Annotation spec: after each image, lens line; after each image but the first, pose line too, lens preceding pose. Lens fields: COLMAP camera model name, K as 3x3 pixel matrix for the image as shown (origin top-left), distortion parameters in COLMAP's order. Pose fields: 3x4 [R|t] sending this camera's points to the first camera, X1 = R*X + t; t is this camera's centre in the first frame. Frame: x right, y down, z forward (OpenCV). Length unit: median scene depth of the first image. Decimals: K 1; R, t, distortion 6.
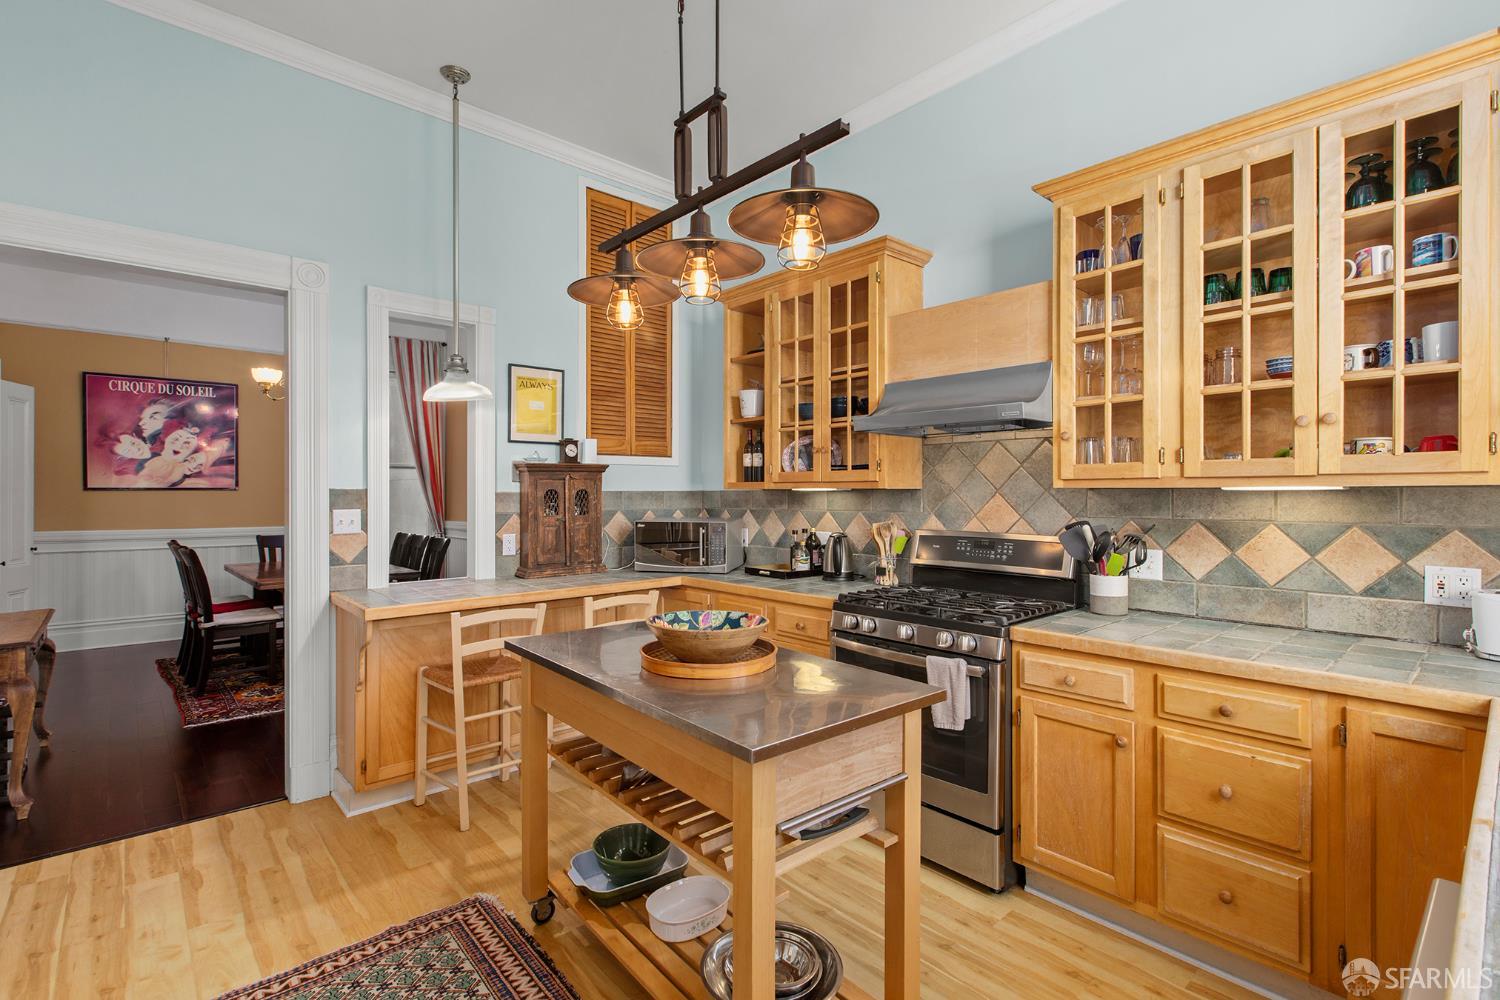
lens RADIAL K [[686.6, 0, 756.5], [0, 686.6, 495.0], [0, 0, 1]] dist [-0.001358, 0.000309]
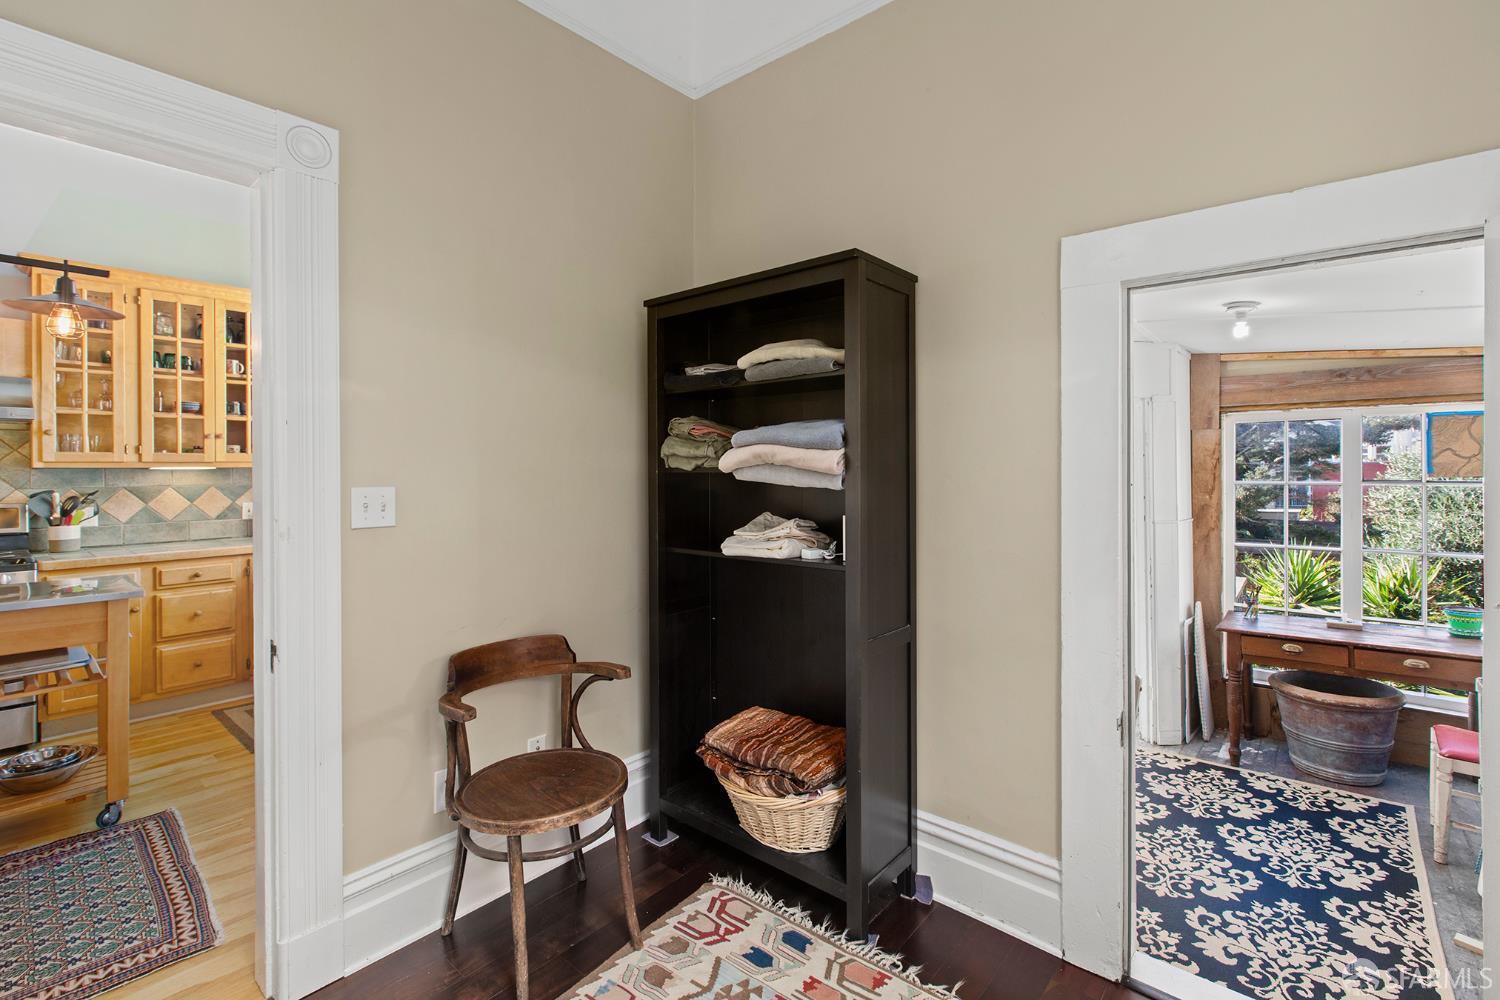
lens RADIAL K [[686.6, 0, 764.8], [0, 686.6, 478.0], [0, 0, 1]] dist [-0.001358, 0.000309]
pose [[-0.120960, -0.011778, 0.992588, -0.975018], [0.008546, 0.999880, 0.012906, 0.005035], [-0.992621, 0.010043, -0.120845, -0.284959]]
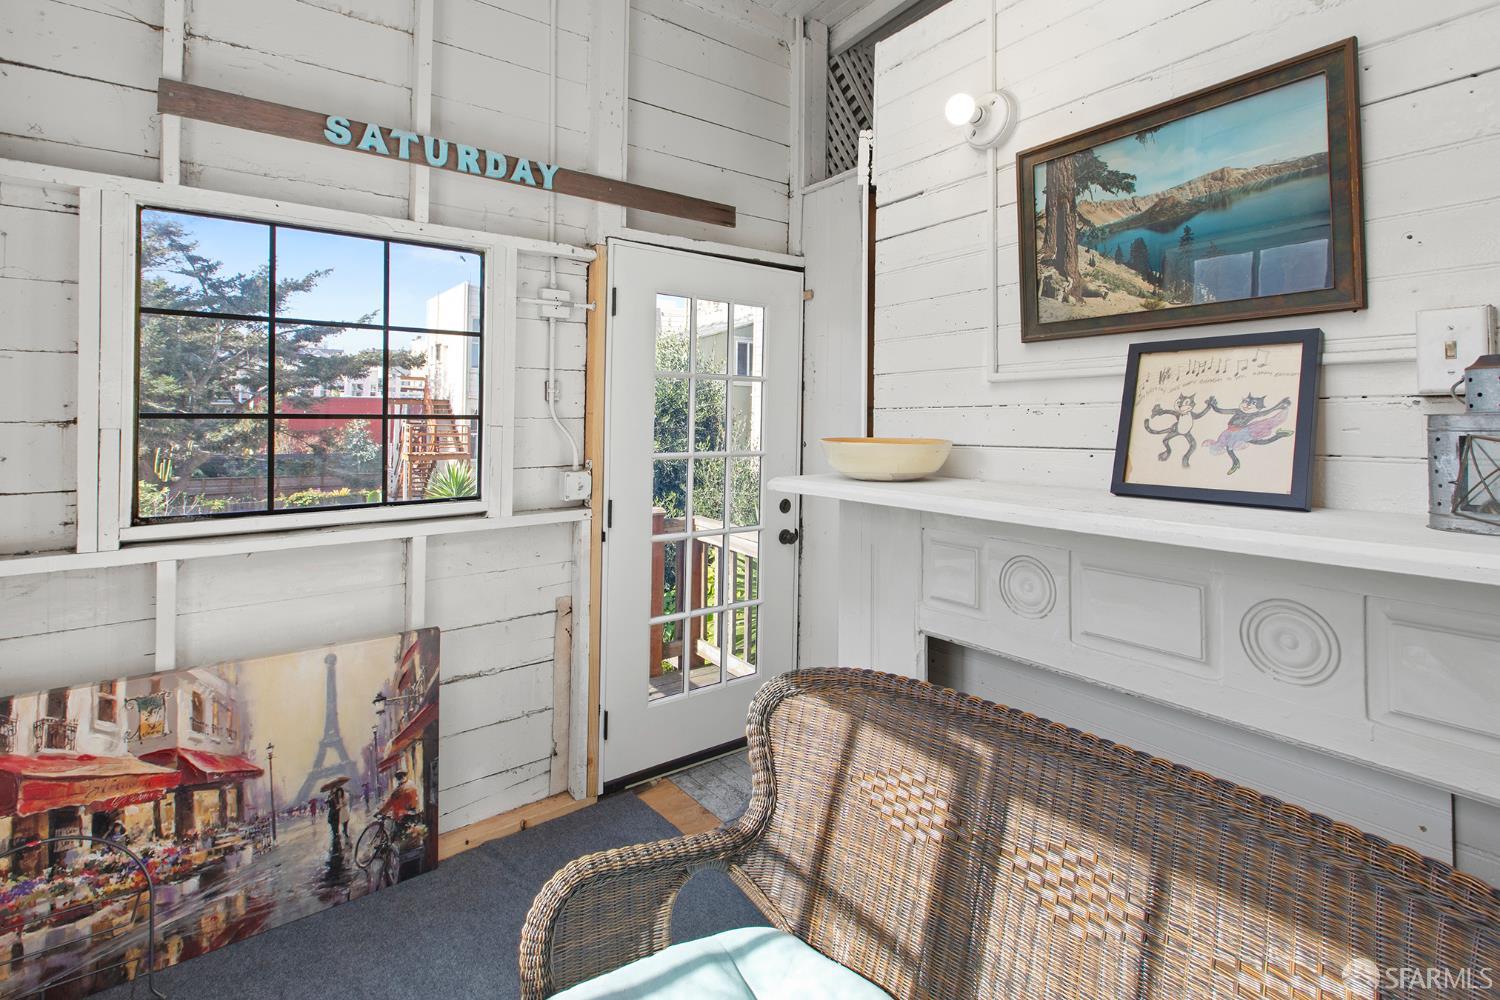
lens RADIAL K [[686.6, 0, 753.9], [0, 686.6, 408.3], [0, 0, 1]] dist [-0.001358, 0.000309]
pose [[-0.995858, -0.022331, 0.088134, 0.309621], [-0.022813, 0.999730, -0.004461, 0.067632], [-0.088011, -0.006453, -0.996099, -0.229465]]
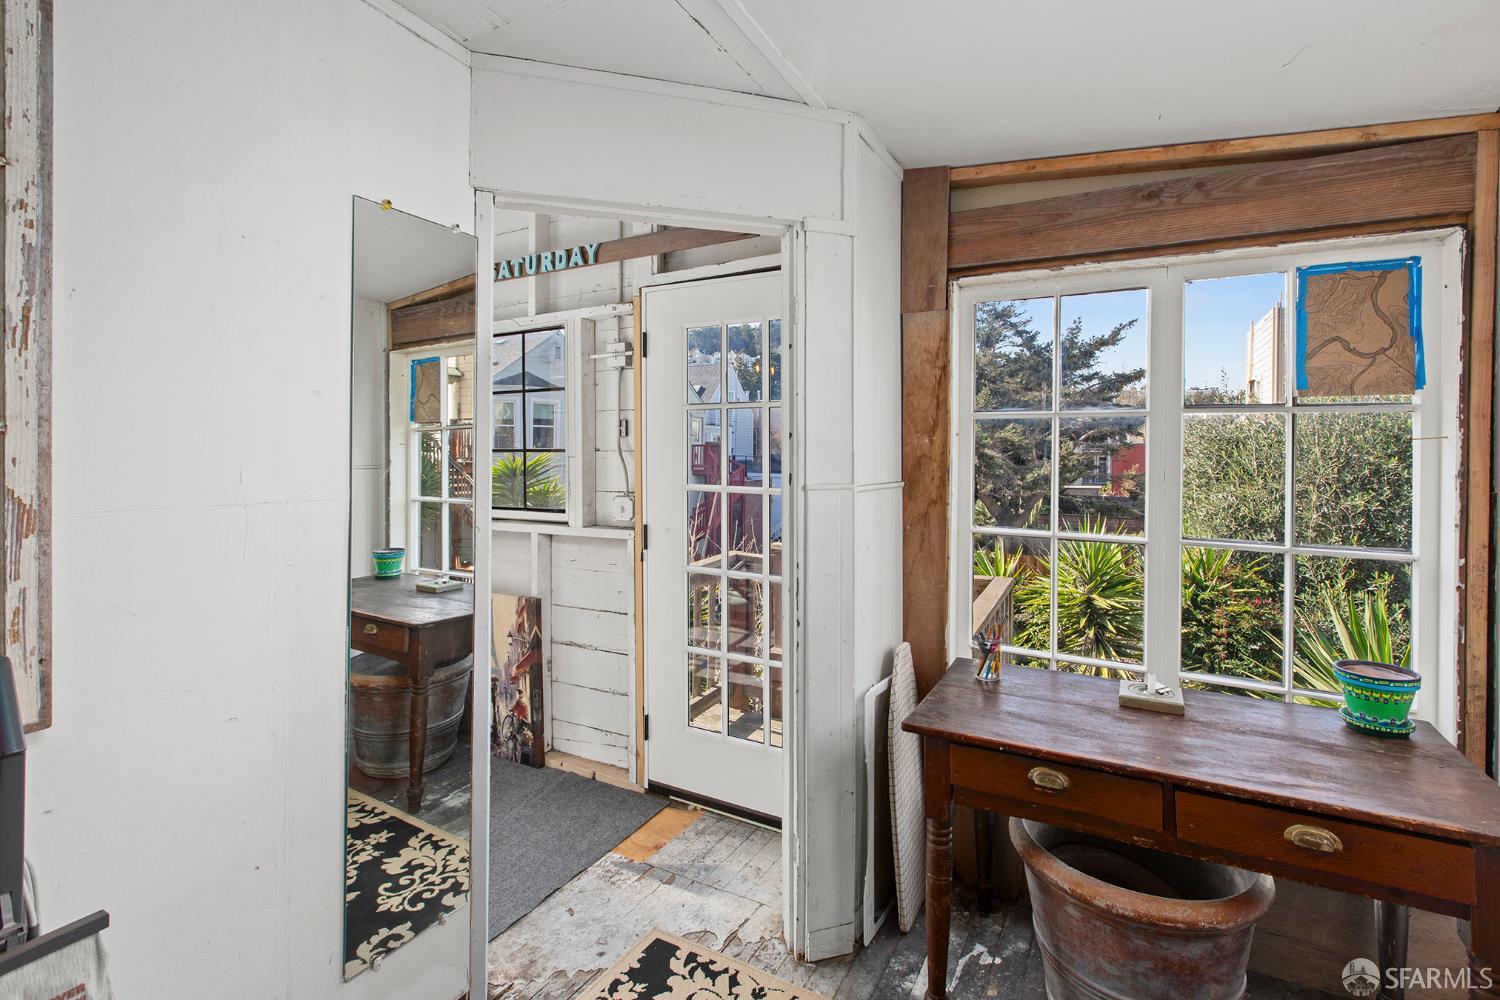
lens RADIAL K [[686.6, 0, 782.1], [0, 686.6, 455.3], [0, 0, 1]] dist [-0.001358, 0.000309]
pose [[-0.339674, -0.016217, 0.940404, -0.377902], [-0.007741, 0.999866, 0.014447, 0.070905], [-0.940511, -0.002372, -0.339754, -0.909456]]
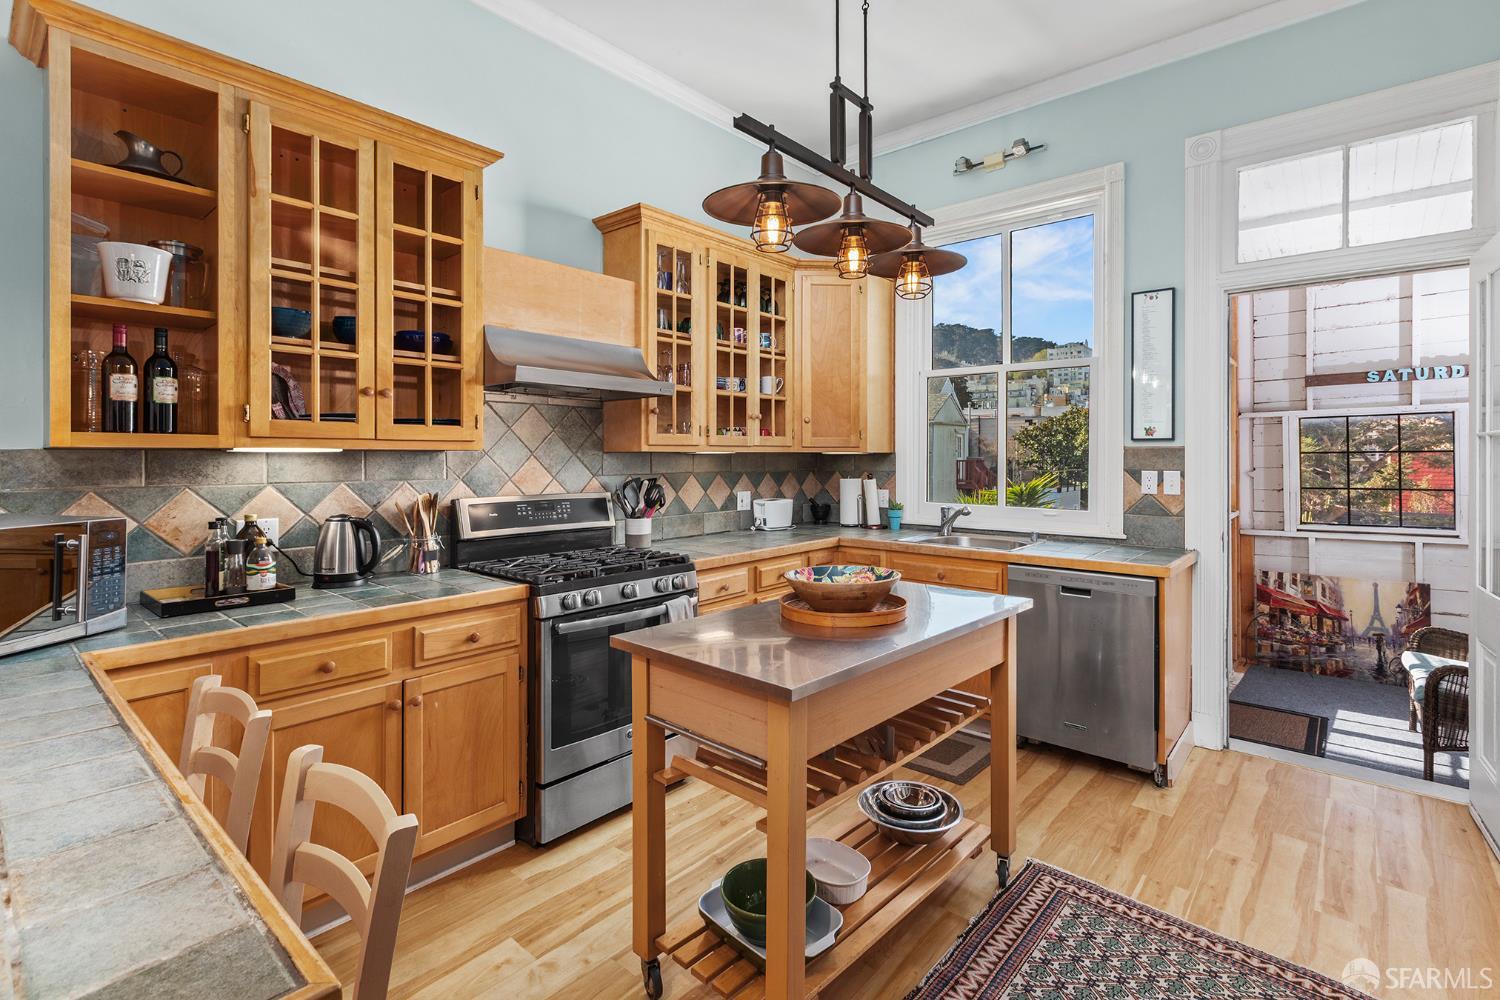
lens RADIAL K [[696.9, 0, 762.9], [0, 696.9, 458.0], [0, 0, 1]] dist [0.001829, -0.001360]
pose [[-0.112791, -0.003872, 0.993611, -0.698998], [0.003292, 0.999985, 0.004271, -0.002928], [-0.993613, 0.003752, -0.112777, 0.770216]]
